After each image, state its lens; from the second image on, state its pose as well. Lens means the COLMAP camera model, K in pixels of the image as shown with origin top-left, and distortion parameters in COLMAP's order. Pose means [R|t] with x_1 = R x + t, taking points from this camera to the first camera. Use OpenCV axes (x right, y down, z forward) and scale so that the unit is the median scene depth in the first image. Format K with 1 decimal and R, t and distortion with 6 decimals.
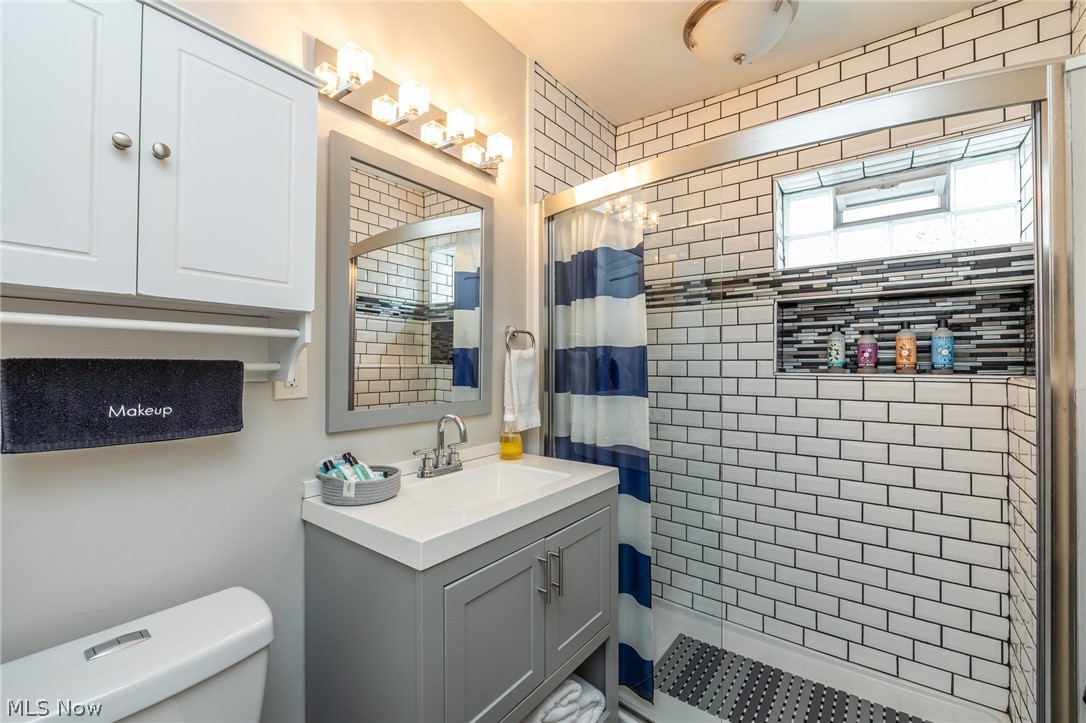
lens RADIAL K [[457.9, 0, 543.0], [0, 457.9, 361.5], [0, 0, 1]] dist [0.001626, 0.000162]
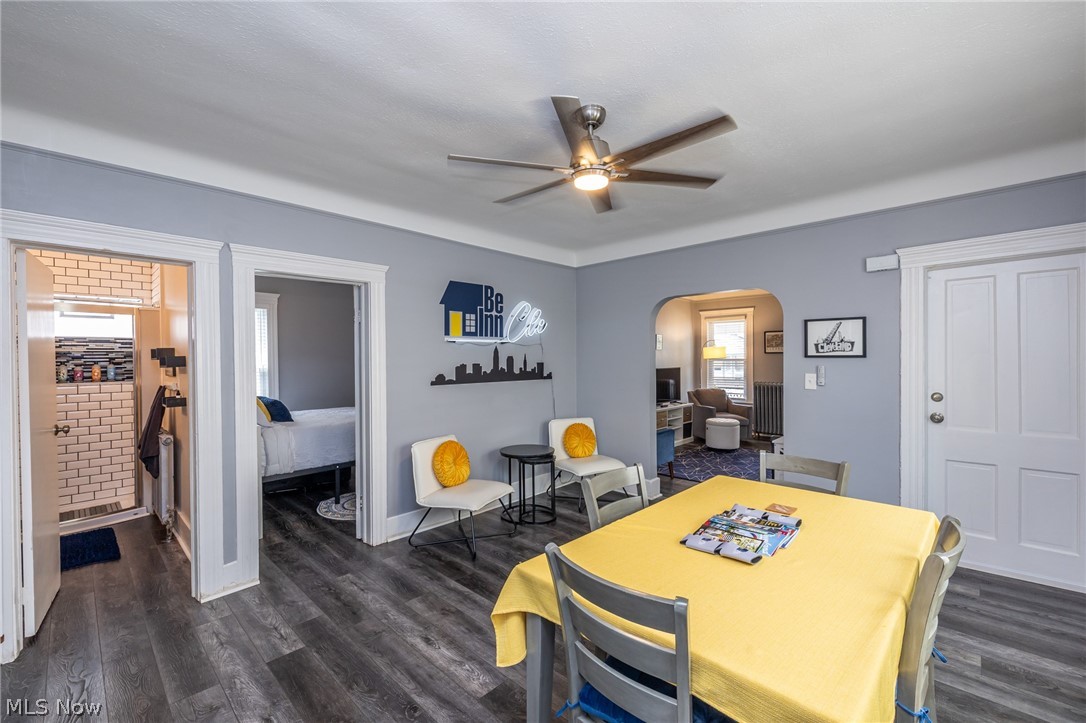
lens RADIAL K [[457.9, 0, 543.0], [0, 457.9, 361.5], [0, 0, 1]] dist [0.001626, 0.000162]
pose [[0.116969, -0.007489, 0.993107, -1.456220], [0.003334, 0.999969, 0.007148, -0.097466], [-0.993130, 0.002475, 0.116991, -1.772564]]
